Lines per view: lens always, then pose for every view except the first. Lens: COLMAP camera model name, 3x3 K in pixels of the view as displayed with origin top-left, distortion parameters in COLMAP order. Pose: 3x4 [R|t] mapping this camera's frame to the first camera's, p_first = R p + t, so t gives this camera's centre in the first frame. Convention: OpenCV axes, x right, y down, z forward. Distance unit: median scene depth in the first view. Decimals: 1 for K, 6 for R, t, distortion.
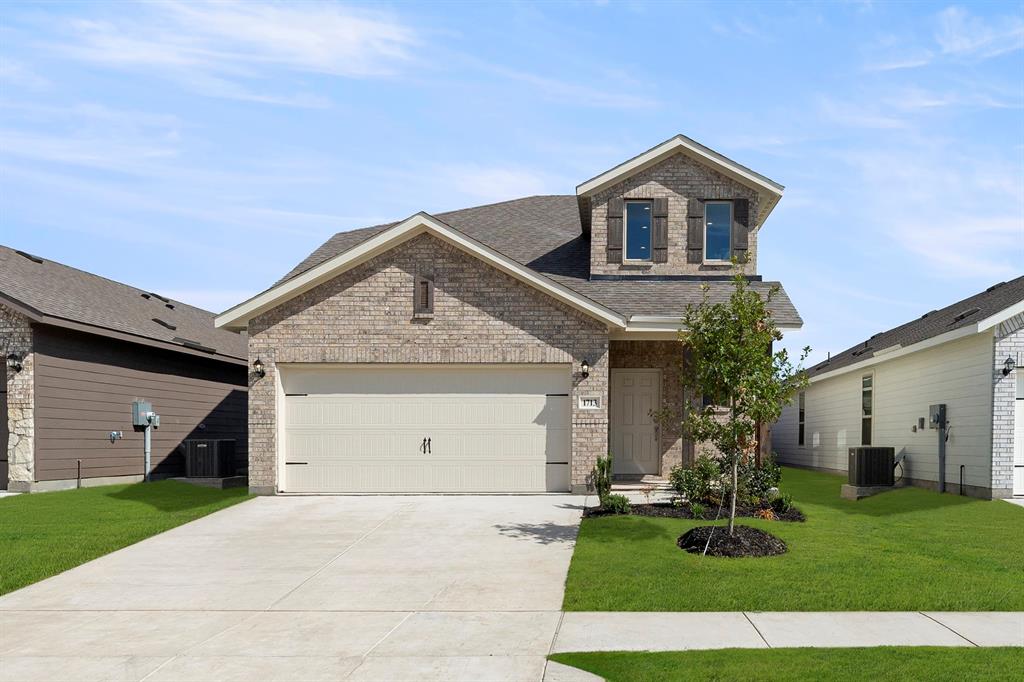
lens RADIAL K [[346.3, 0, 512.0], [0, 346.3, 319.8], [0, 0, 1]] dist [-0.000639, -0.000075]
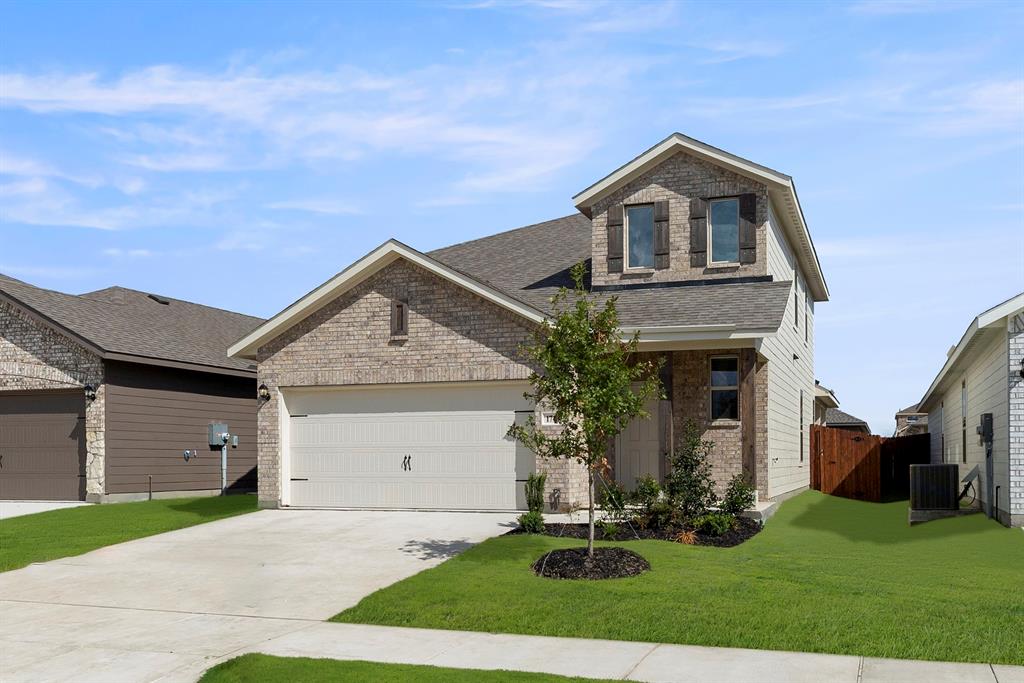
lens RADIAL K [[348.2, 0, 512.5], [0, 348.2, 330.6], [0, 0, 1]] dist [-0.000916, -0.000014]
pose [[0.990366, -0.049894, -0.129173, 0.199855], [0.047990, 0.998689, -0.017812, 0.001650], [0.129892, 0.011441, 0.991462, 0.004108]]
